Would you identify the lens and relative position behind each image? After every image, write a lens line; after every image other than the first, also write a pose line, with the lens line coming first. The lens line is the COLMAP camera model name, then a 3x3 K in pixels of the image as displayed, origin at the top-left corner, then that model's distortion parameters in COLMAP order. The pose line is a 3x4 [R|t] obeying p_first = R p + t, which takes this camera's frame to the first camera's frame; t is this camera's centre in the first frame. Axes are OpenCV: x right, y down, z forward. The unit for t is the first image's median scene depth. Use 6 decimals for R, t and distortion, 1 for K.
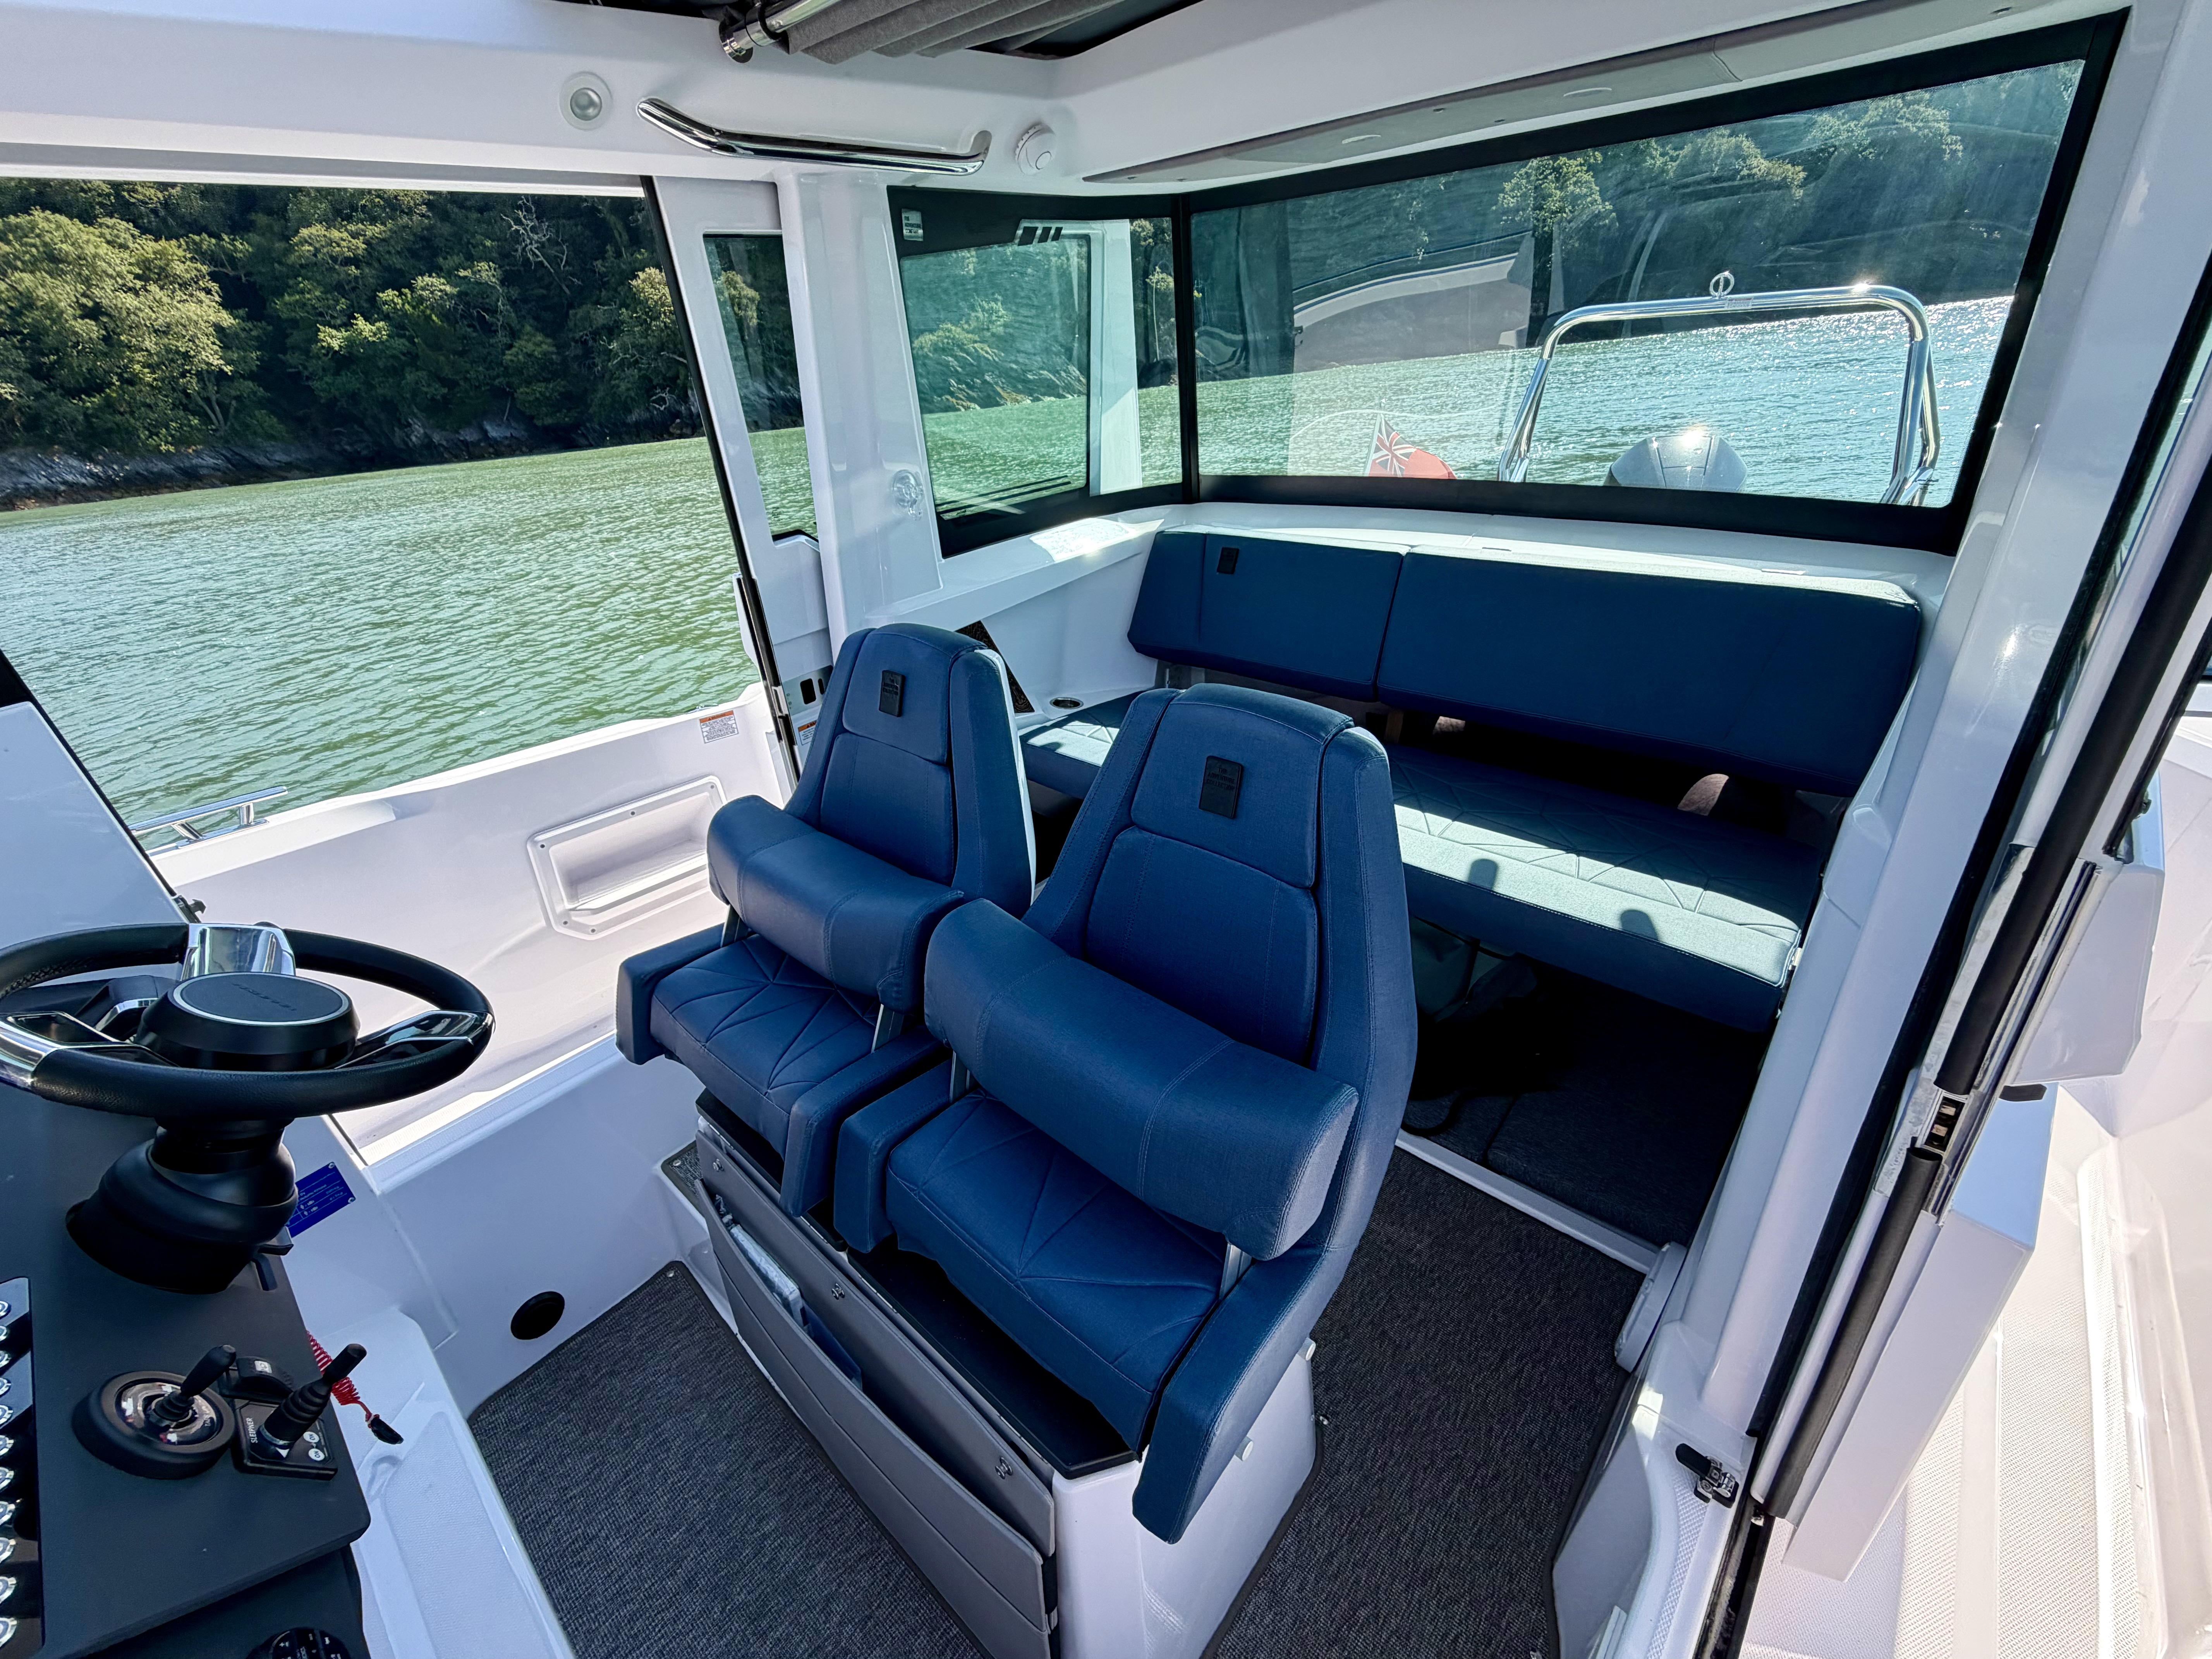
lens RADIAL K [[882.6, 0, 1103.3], [0, 882.6, 828.0], [0, 0, 1]] dist [-0.003953, 0.000981]
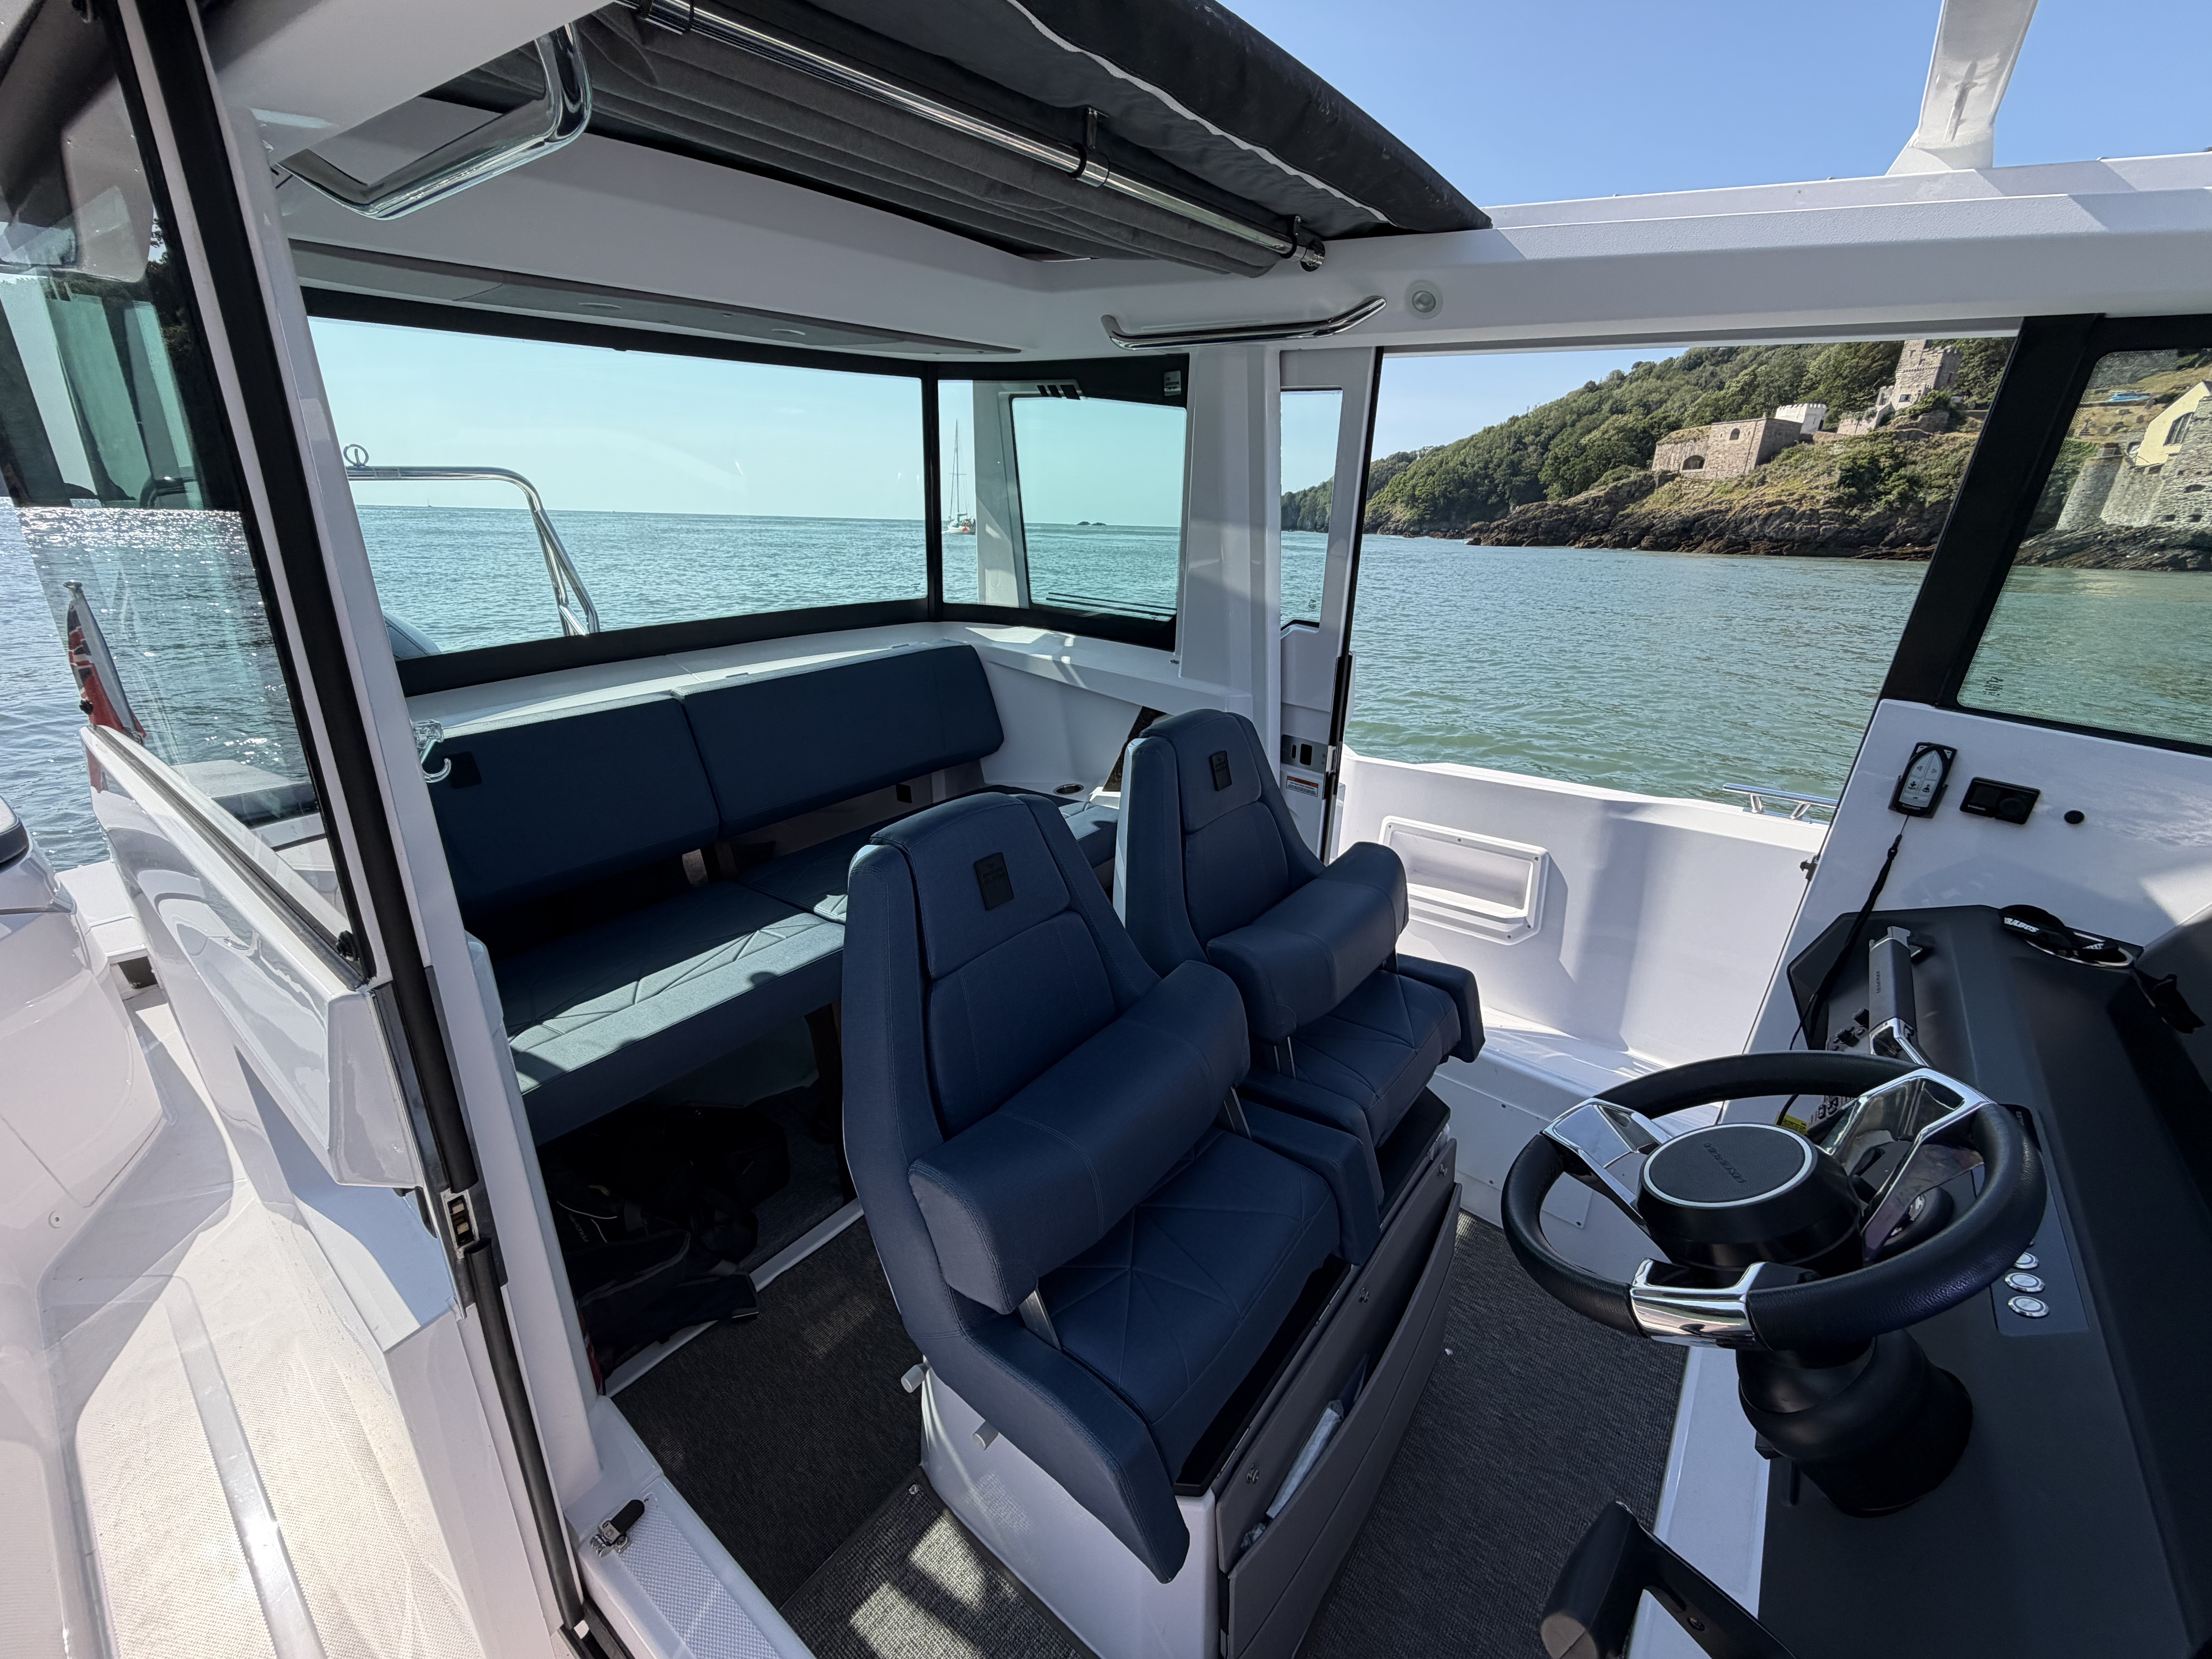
lens RADIAL K [[882.6, 0, 1143.8], [0, 882.6, 825.7], [0, 0, 1]] dist [-0.003953, 0.000981]
pose [[-0.098811, -0.314187, 0.944205, -0.868989], [0.478165, 0.817135, 0.321944, -0.333374], [-0.872694, 0.483297, 0.069491, 0.677505]]
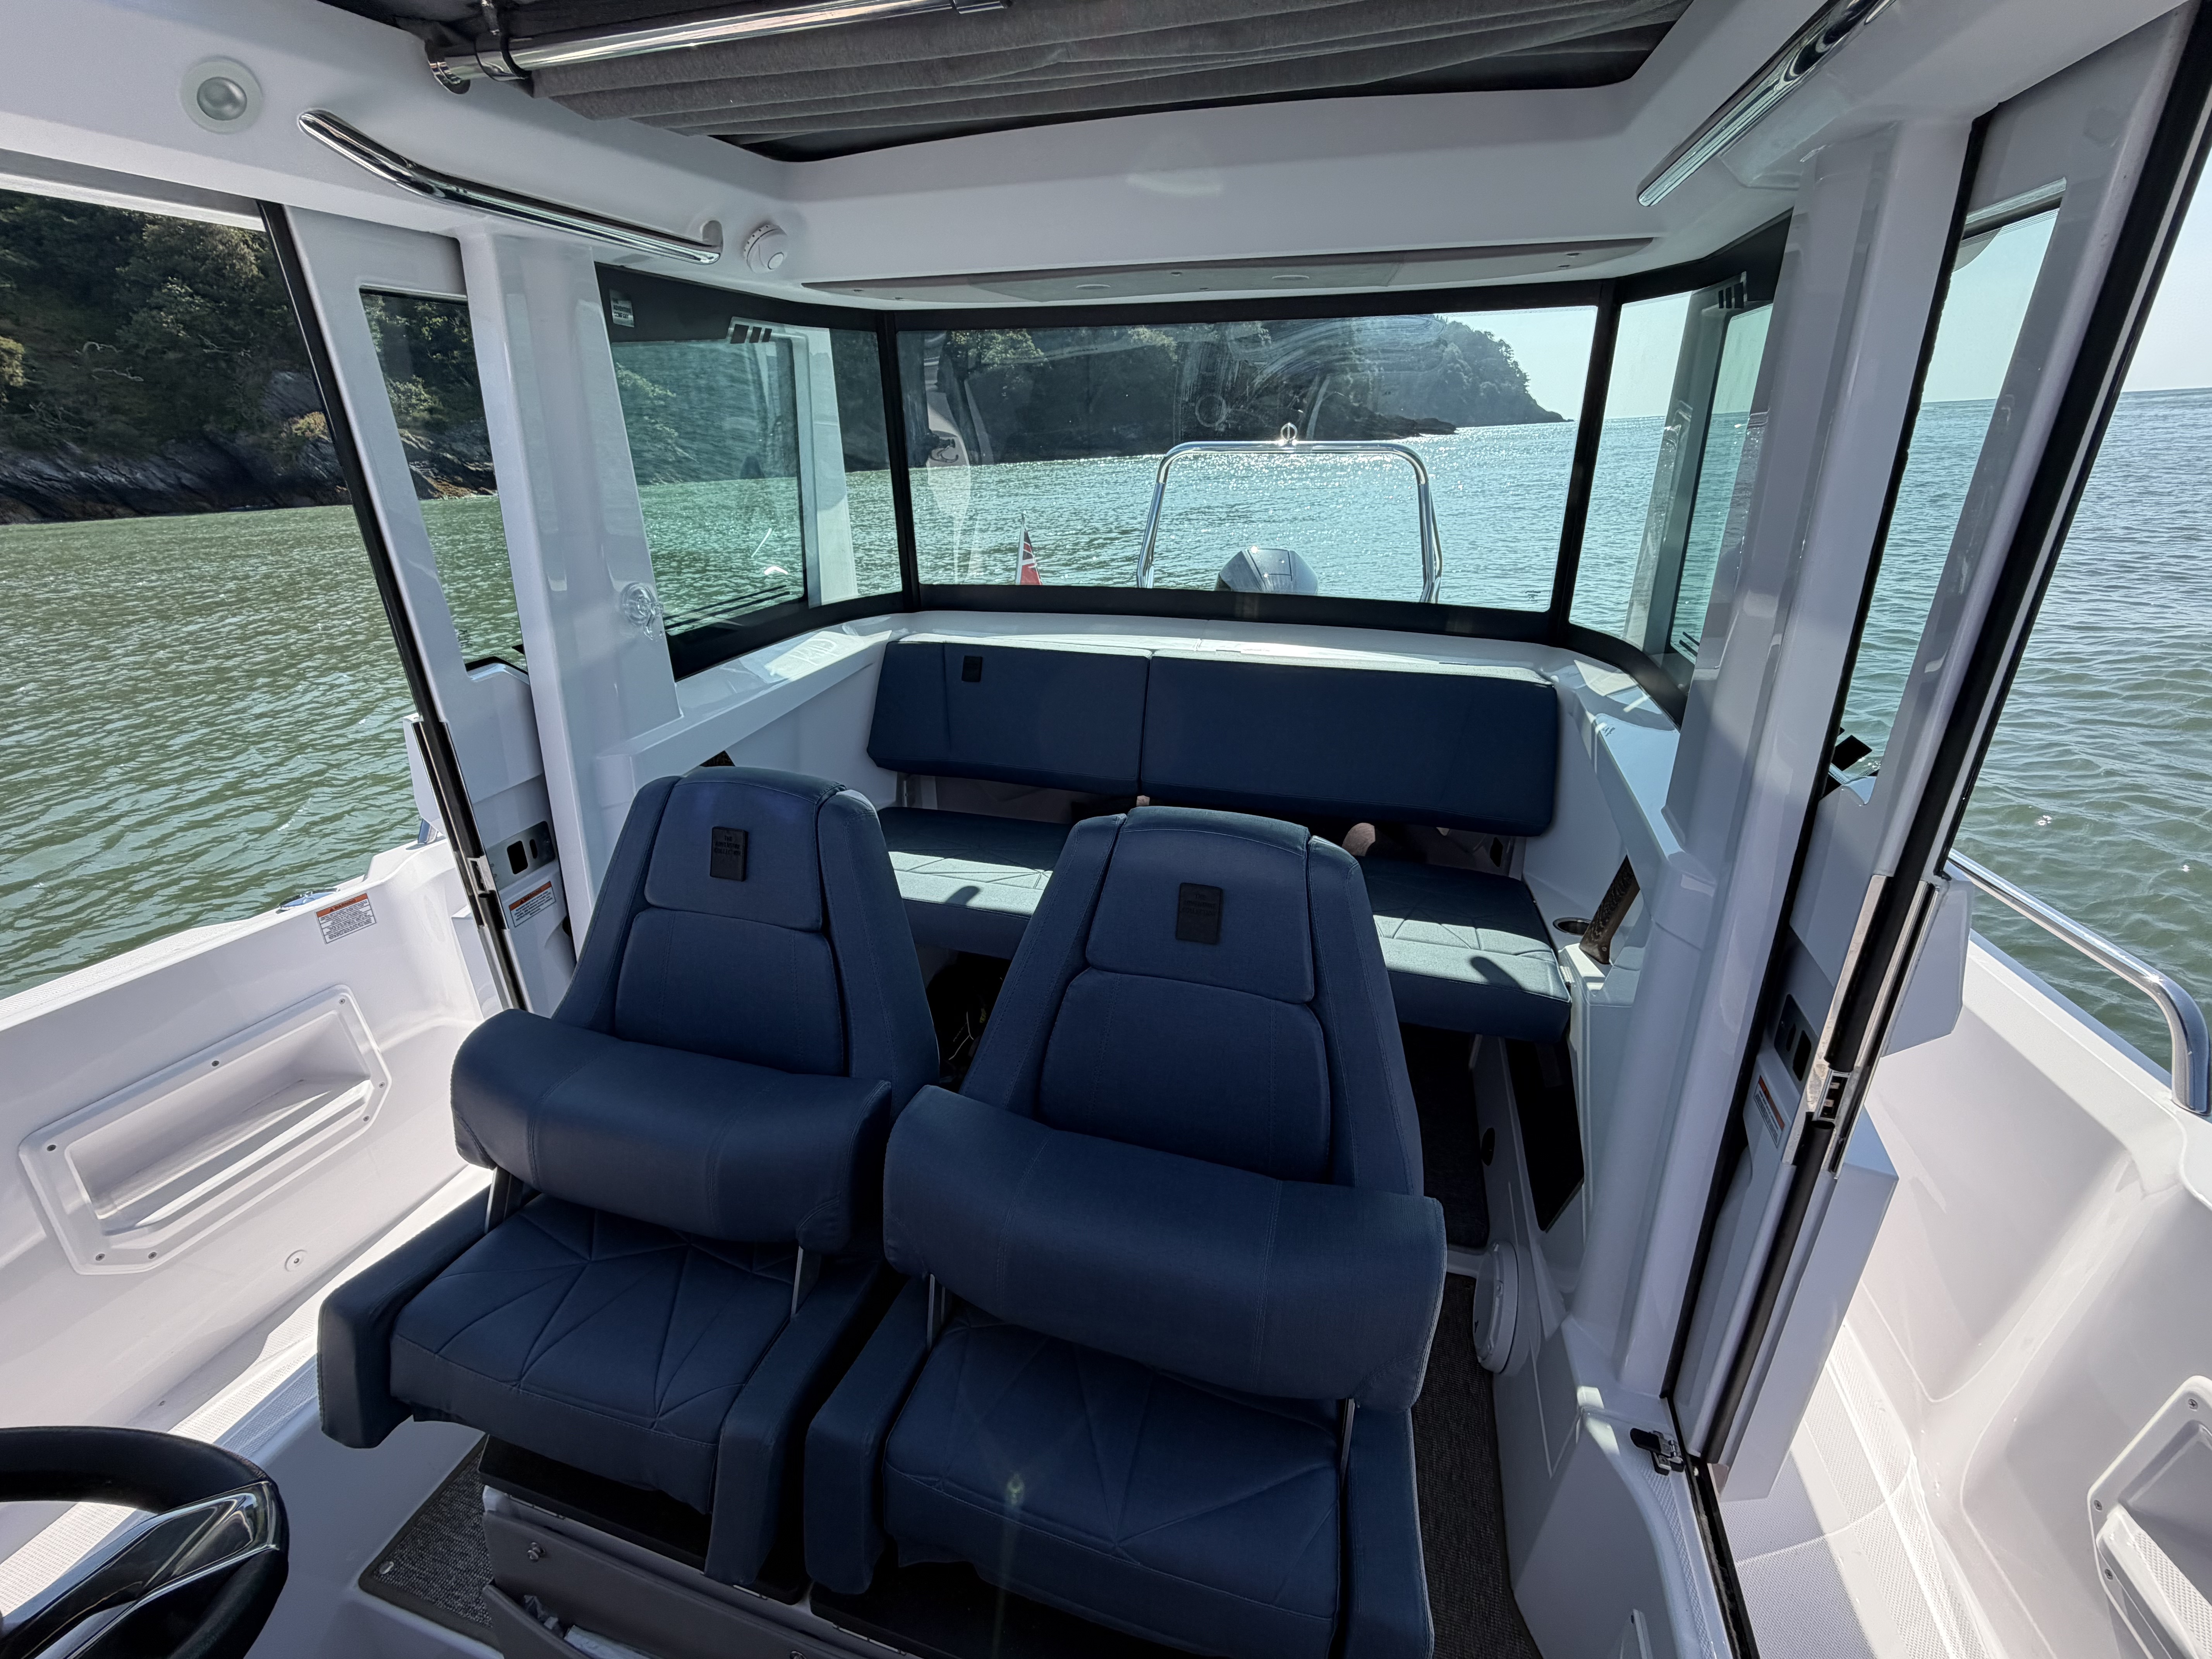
lens RADIAL K [[882.6, 0, 1095.8], [0, 882.6, 827.2], [0, 0, 1]] dist [-0.003953, 0.000981]
pose [[0.904134, -0.113306, 0.411950, -0.218747], [0.154456, 0.985664, -0.067891, -0.056938], [-0.398352, 0.125011, 0.908674, 0.100412]]
